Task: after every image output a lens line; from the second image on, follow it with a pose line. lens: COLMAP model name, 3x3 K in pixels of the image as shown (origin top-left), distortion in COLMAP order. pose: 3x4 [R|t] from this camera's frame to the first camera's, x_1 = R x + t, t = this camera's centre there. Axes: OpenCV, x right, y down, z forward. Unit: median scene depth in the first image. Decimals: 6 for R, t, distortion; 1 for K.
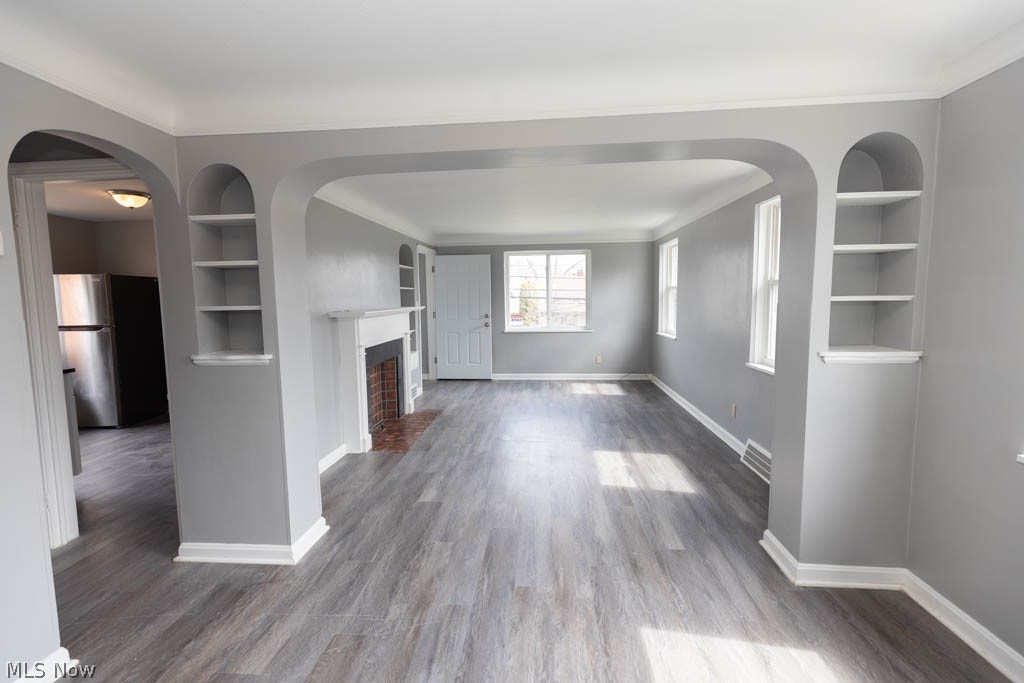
lens RADIAL K [[455.5, 0, 510.6], [0, 455.5, 336.4], [0, 0, 1]] dist [0.003740, 0.000103]
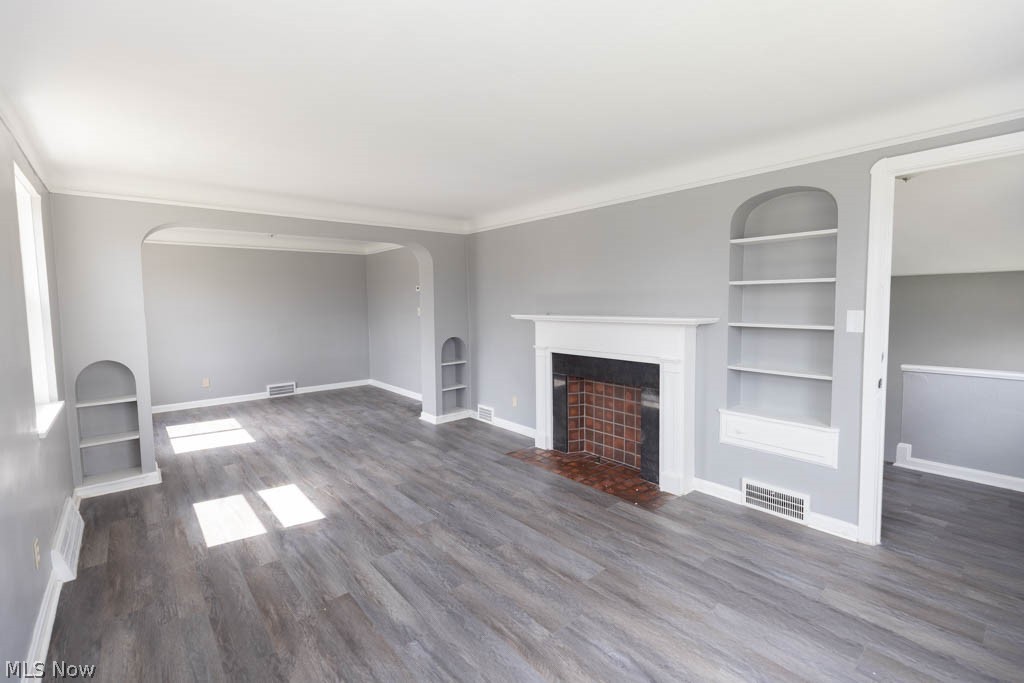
lens RADIAL K [[459.9, 0, 508.6], [0, 459.9, 331.5], [0, 0, 1]] dist [0.002389, 0.000031]
pose [[-0.713868, 0.072155, -0.696553, 0.486180], [-0.037803, 0.989256, 0.141219, -0.171106], [0.699259, 0.127143, -0.703471, 1.779400]]
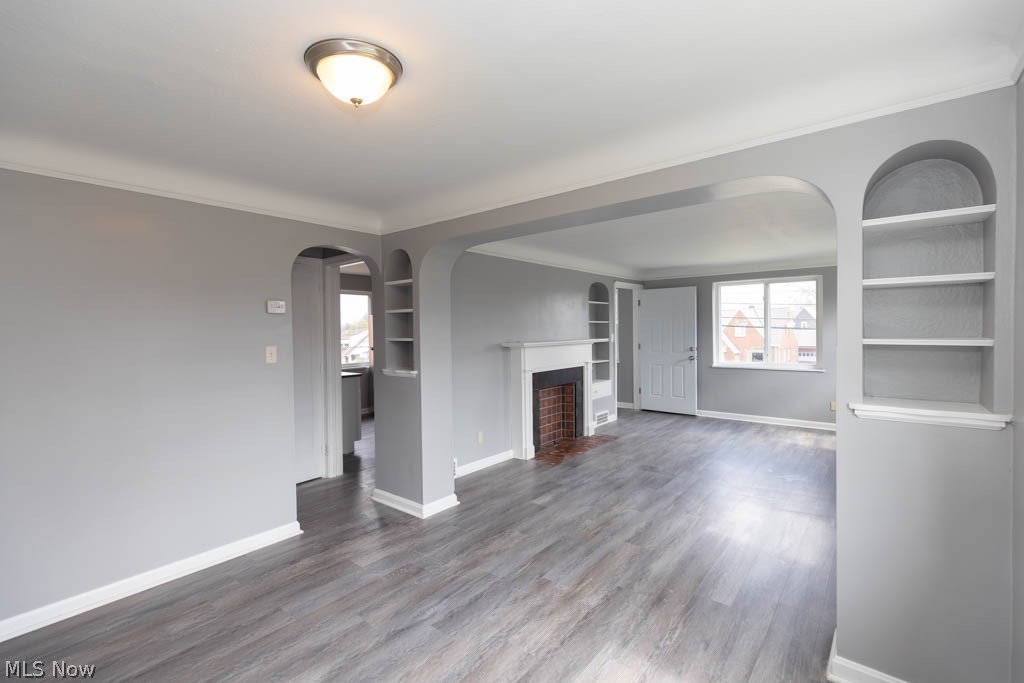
lens RADIAL K [[455.5, 0, 510.6], [0, 455.5, 336.4], [0, 0, 1]] dist [0.003740, 0.000103]
pose [[0.824797, 0.013776, -0.565262, 0.341217], [-0.050350, 0.997521, -0.049156, -0.009141], [0.563183, 0.069005, 0.823446, -0.039004]]
